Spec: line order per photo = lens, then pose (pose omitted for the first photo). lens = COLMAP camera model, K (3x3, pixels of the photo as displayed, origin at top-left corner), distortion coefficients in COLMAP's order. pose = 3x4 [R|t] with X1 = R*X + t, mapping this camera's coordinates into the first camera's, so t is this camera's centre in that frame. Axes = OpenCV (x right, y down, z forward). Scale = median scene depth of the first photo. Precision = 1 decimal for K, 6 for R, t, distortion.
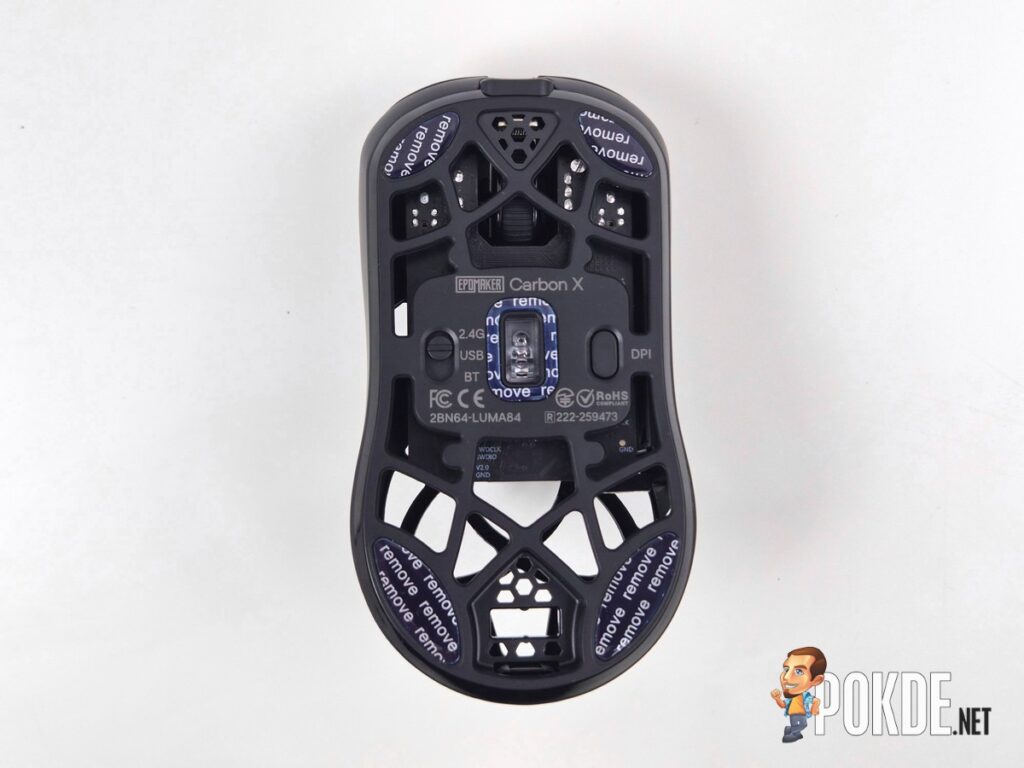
lens RADIAL K [[1548.9, 0, 511.6], [0, 1548.9, 384.3], [0, 0, 1]] dist [-0.044450, 0.000000]
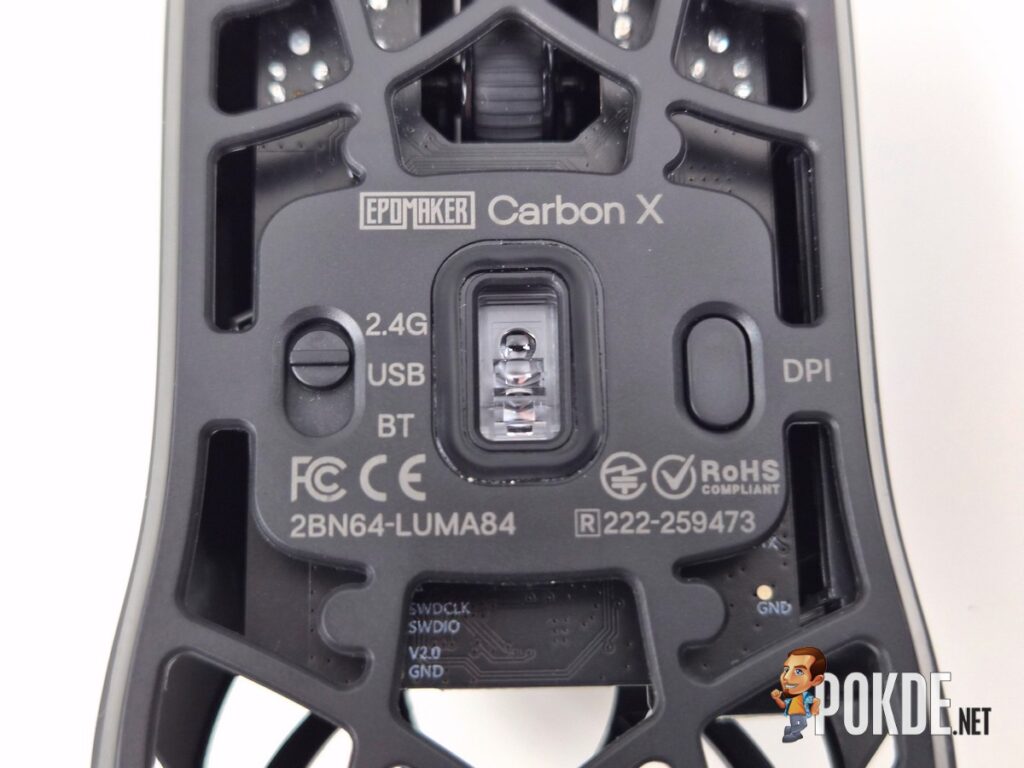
lens RADIAL K [[1548.9, 0, 511.5], [0, 1548.9, 384.5], [0, 0, 1]] dist [-0.044450, 0.000000]
pose [[0.999591, -0.009874, -0.026825, 0.015983], [0.005070, 0.984808, -0.173574, 0.055402], [0.028131, 0.173367, 0.984455, 0.593205]]
